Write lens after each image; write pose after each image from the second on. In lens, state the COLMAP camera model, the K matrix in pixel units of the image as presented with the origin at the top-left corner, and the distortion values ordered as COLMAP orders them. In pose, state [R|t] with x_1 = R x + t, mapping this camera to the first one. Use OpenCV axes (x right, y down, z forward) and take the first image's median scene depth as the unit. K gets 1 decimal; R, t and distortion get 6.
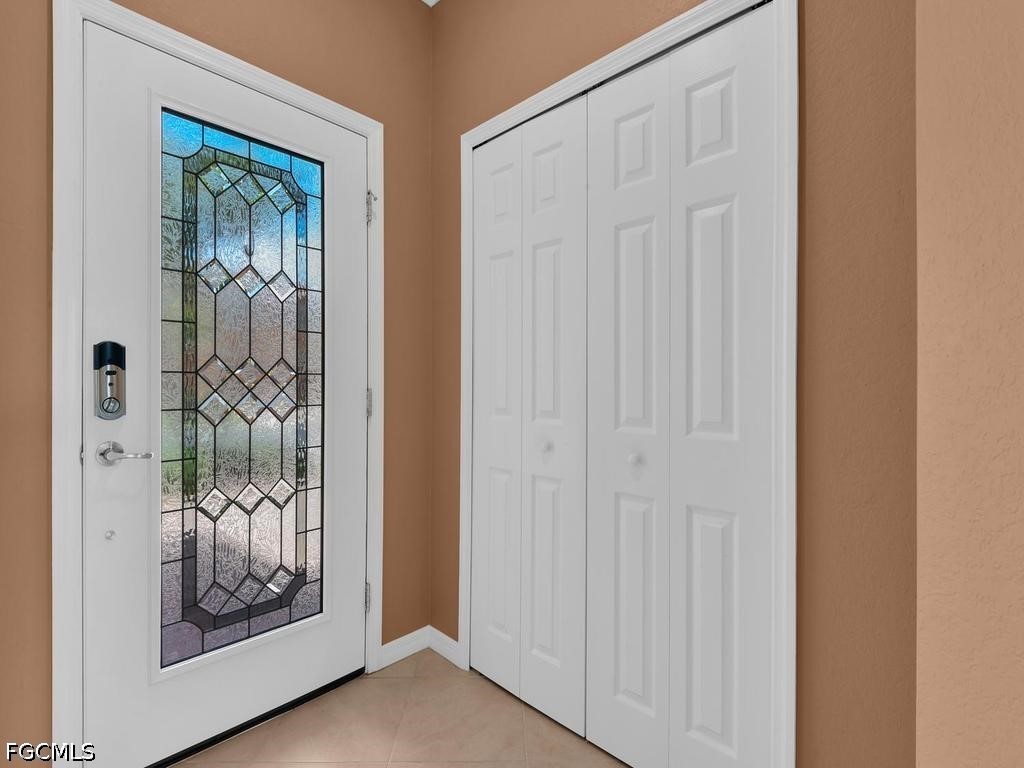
lens RADIAL K [[469.1, 0, 512.3], [0, 469.1, 389.4], [0, 0, 1]] dist [-0.005488, -0.006592]
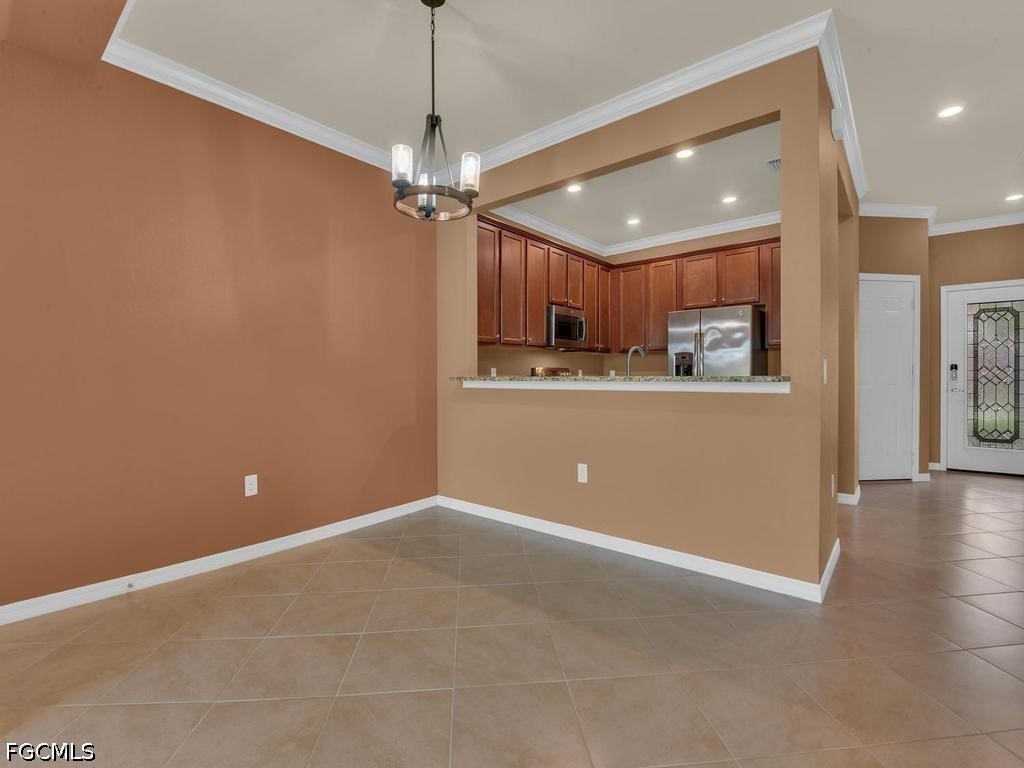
lens RADIAL K [[469.1, 0, 508.8], [0, 469.1, 379.8], [0, 0, 1]] dist [-0.005488, -0.006592]
pose [[0.048135, 0.005993, -0.998823, 2.787478], [0.002370, 0.999979, 0.006114, 0.006547], [0.998838, -0.002661, 0.048119, -2.867628]]
